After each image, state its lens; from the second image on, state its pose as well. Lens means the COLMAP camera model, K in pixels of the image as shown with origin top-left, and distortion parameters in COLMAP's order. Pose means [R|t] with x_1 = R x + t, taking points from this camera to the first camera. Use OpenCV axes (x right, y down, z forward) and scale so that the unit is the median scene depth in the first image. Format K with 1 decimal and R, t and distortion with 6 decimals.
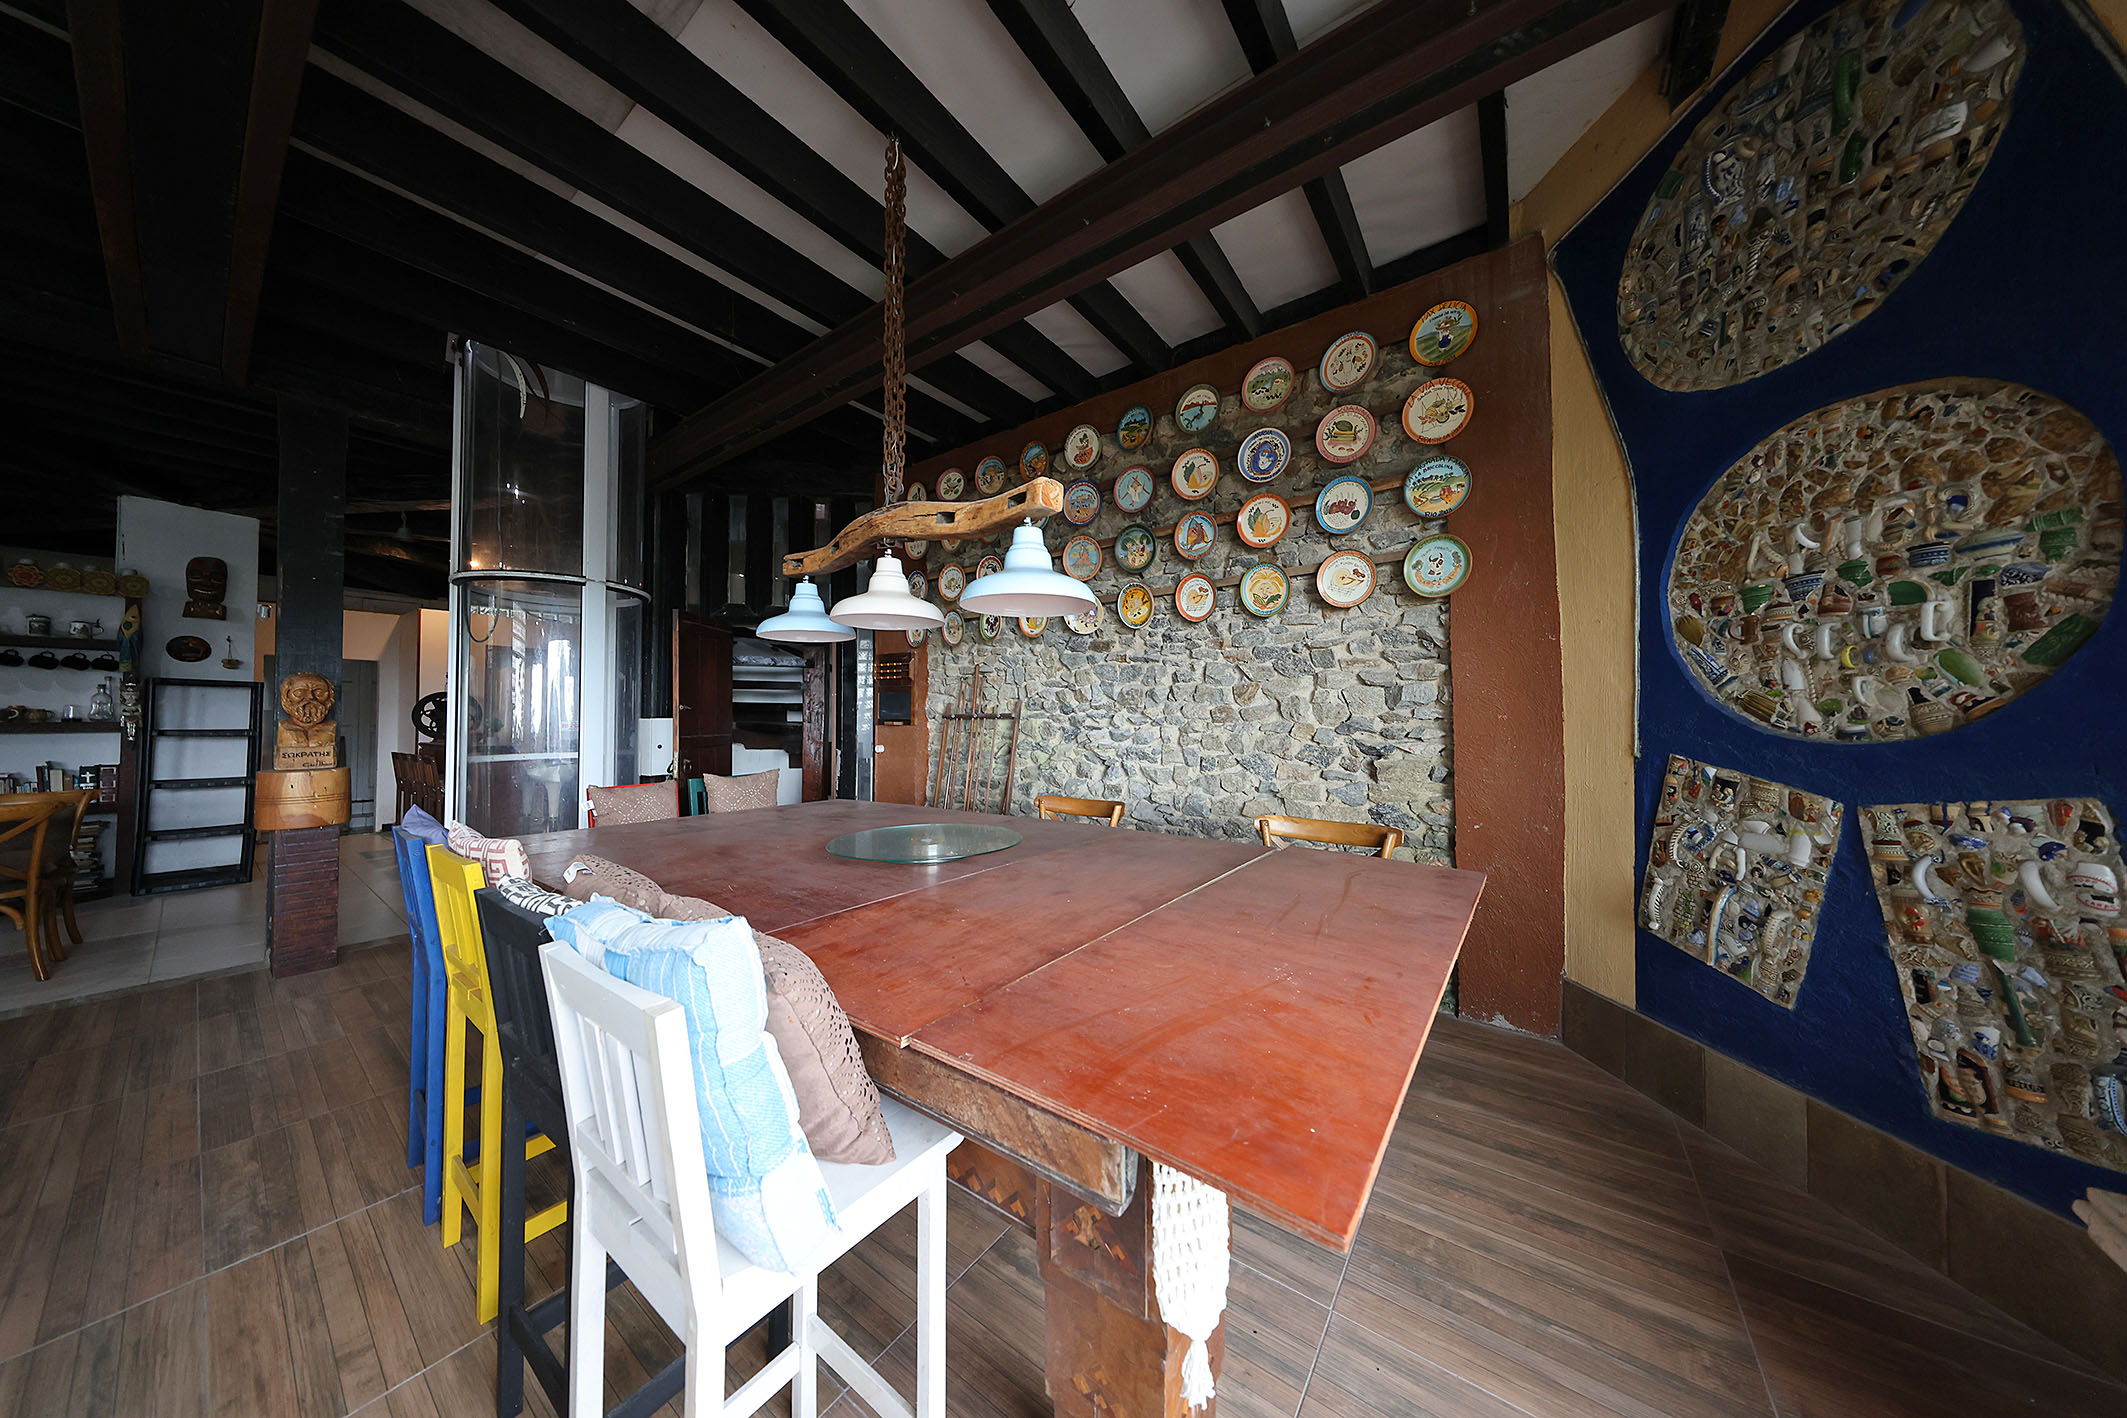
lens RADIAL K [[632.0, 0, 1069.2], [0, 632.0, 710.7], [0, 0, 1]] dist [0.000880, 0.000015]
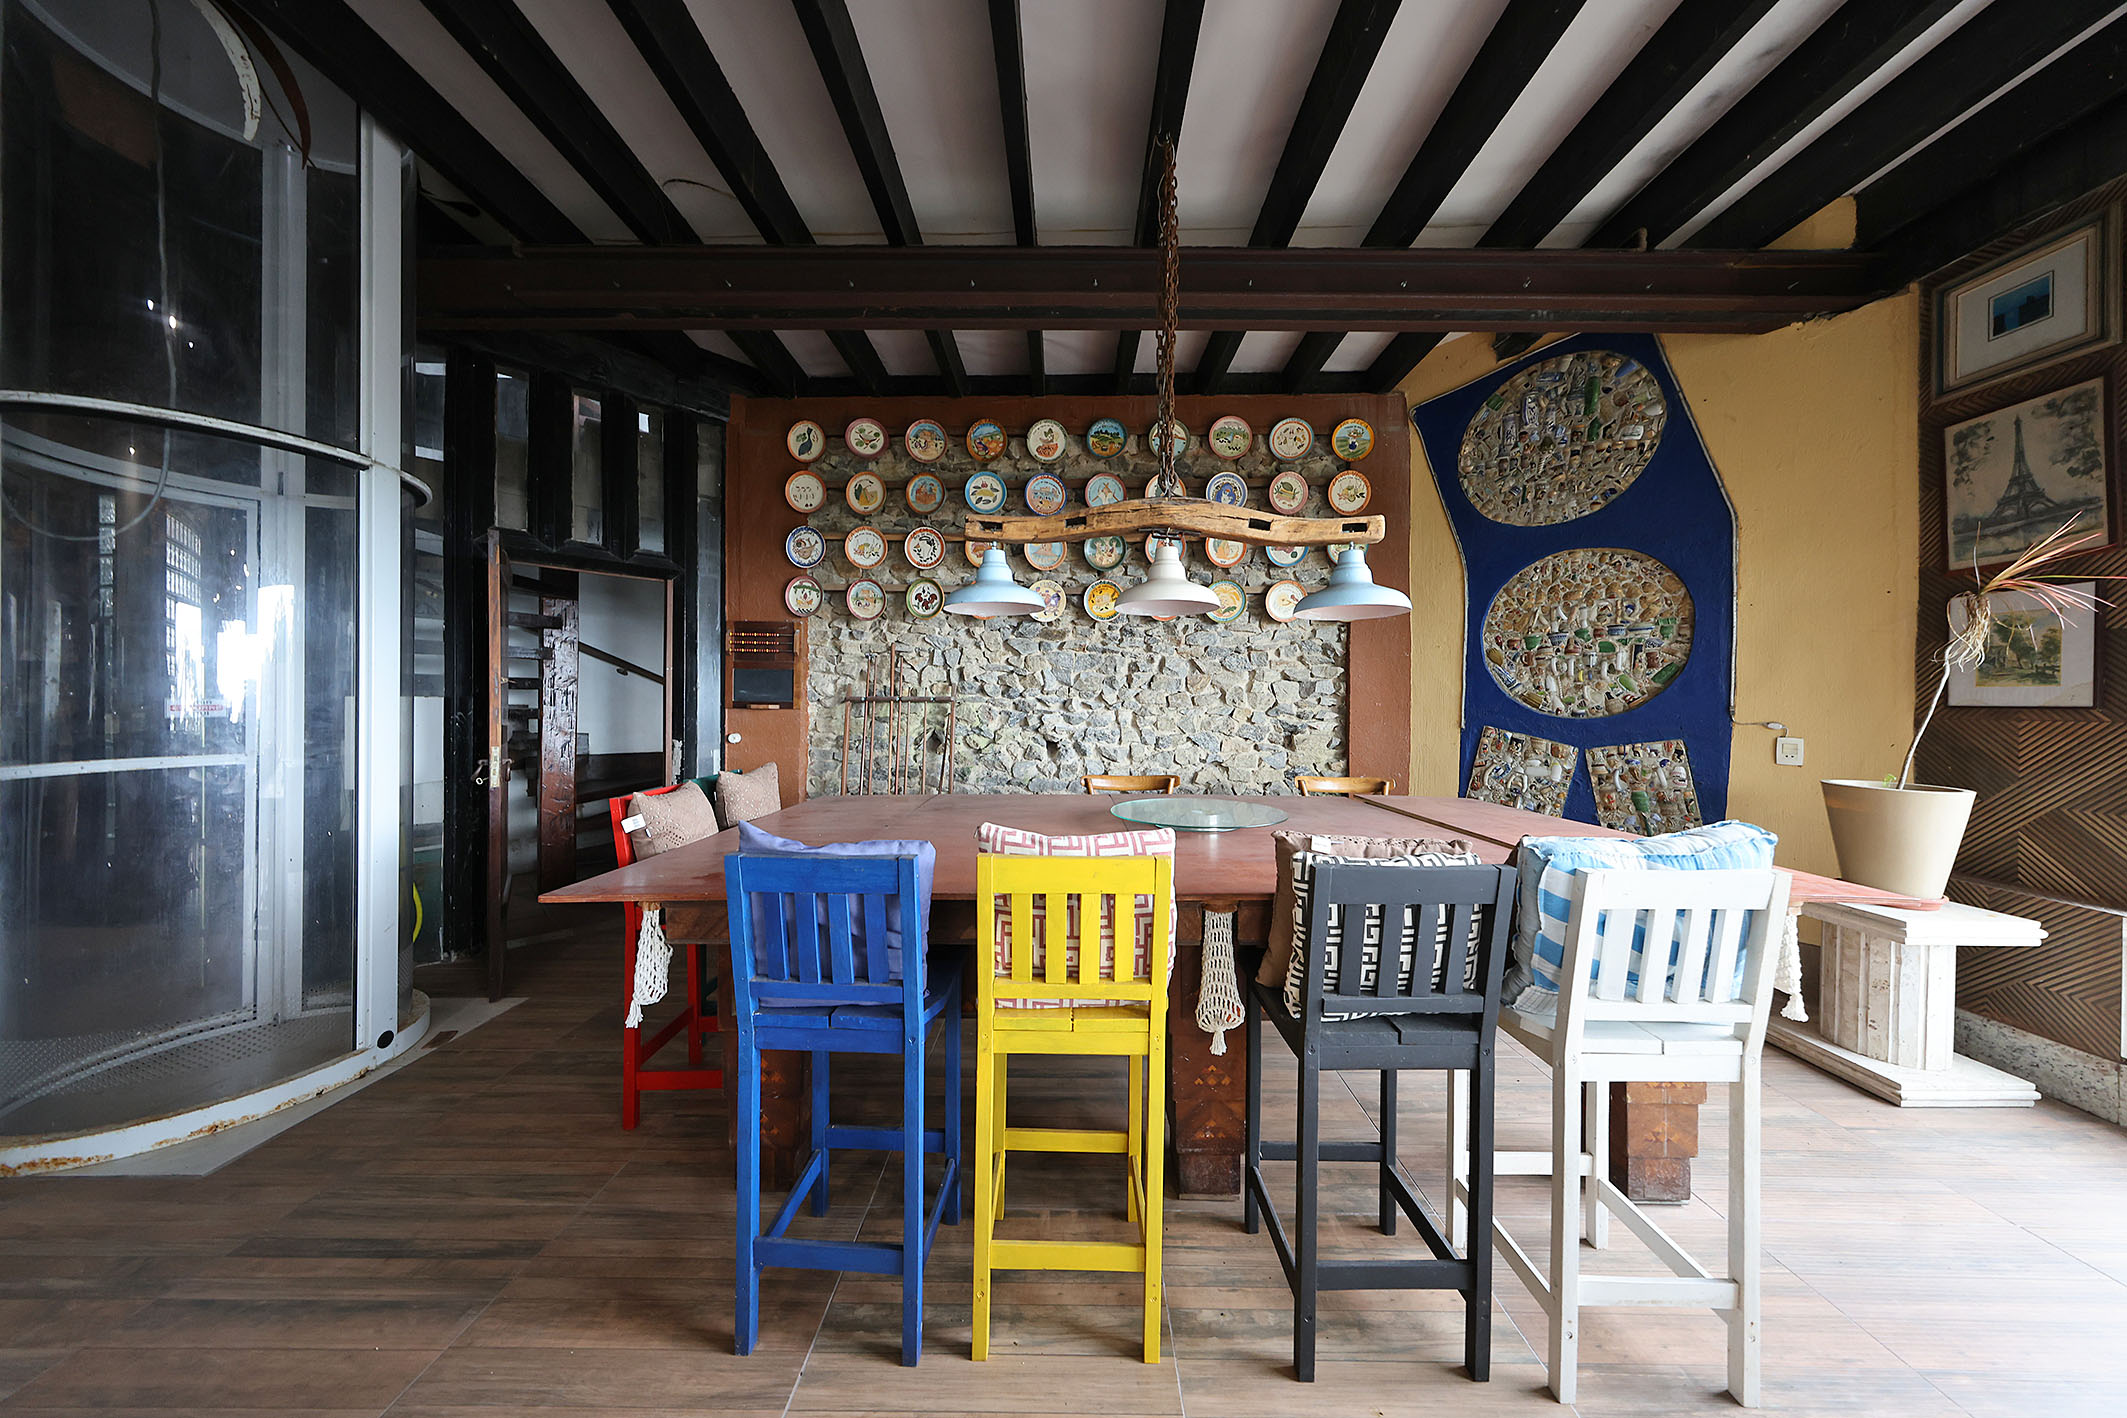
lens RADIAL K [[632.0, 0, 1067.4], [0, 632.0, 711.7], [0, 0, 1]] dist [0.000880, 0.000015]
pose [[0.815714, 0.002344, 0.578450, -1.093044], [-0.015460, 0.999723, 0.017750, 0.016443], [-0.578249, -0.023422, 0.815524, 0.250742]]
